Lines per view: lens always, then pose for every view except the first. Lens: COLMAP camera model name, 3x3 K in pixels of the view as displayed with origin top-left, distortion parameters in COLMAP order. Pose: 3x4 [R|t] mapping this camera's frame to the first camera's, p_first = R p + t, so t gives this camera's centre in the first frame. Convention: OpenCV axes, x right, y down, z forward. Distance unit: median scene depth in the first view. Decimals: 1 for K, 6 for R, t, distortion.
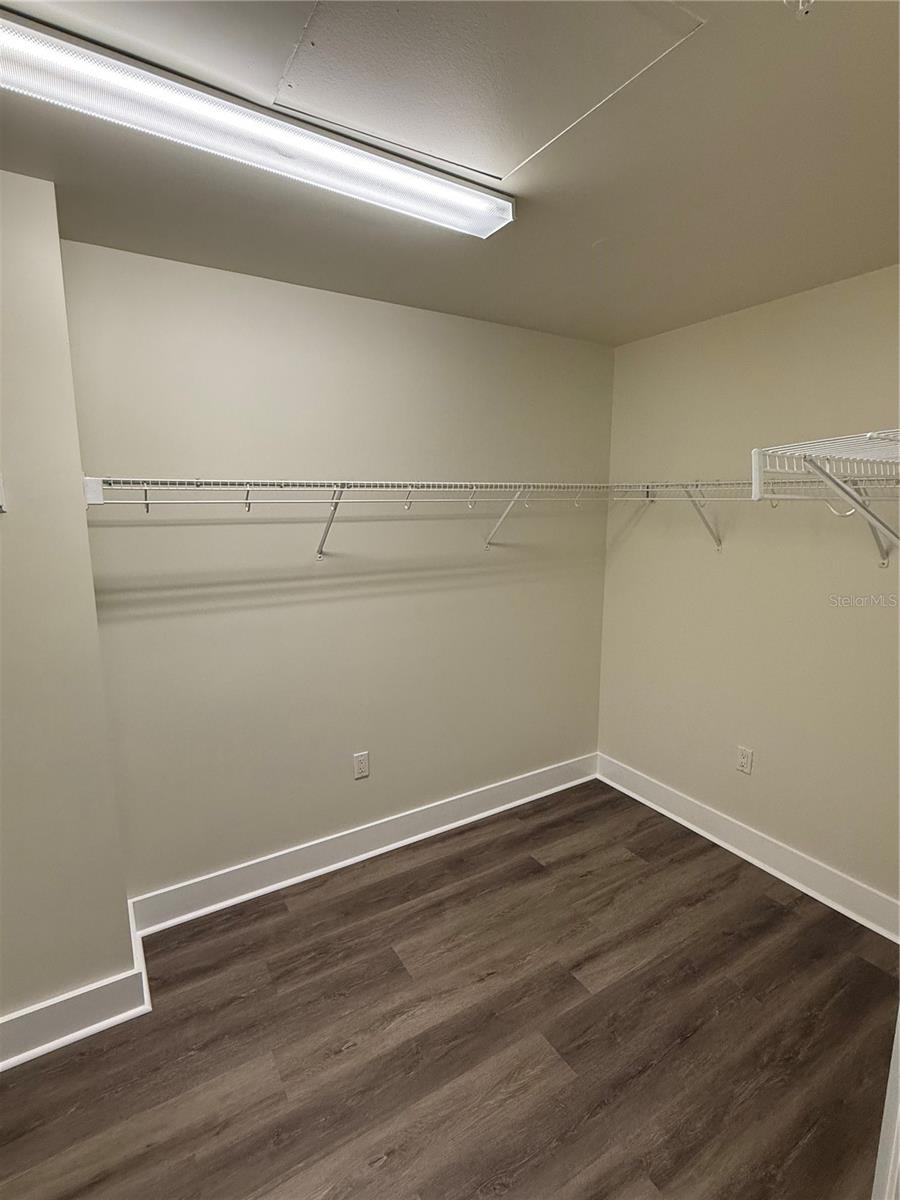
lens RADIAL K [[575.2, 0, 450.0], [0, 575.2, 600.0], [0, 0, 1]] dist [-0.013613, -0.000022]
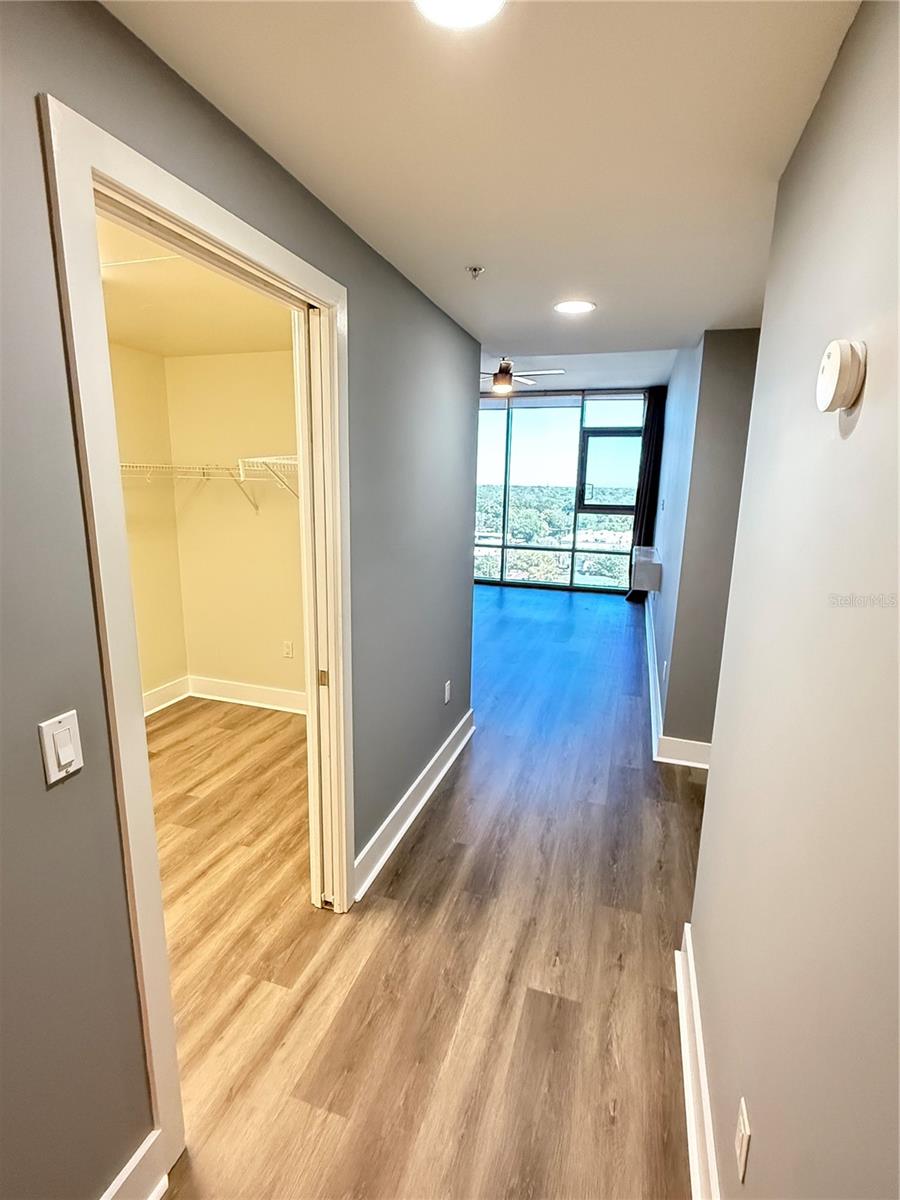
lens RADIAL K [[575.2, 0, 450.0], [0, 575.2, 600.0], [0, 0, 1]] dist [-0.013613, -0.000022]
pose [[0.760160, -0.114533, 0.639561, -0.146592], [0.087854, 0.993419, 0.073481, 0.082602], [-0.643769, 0.000331, 0.765220, -0.532289]]
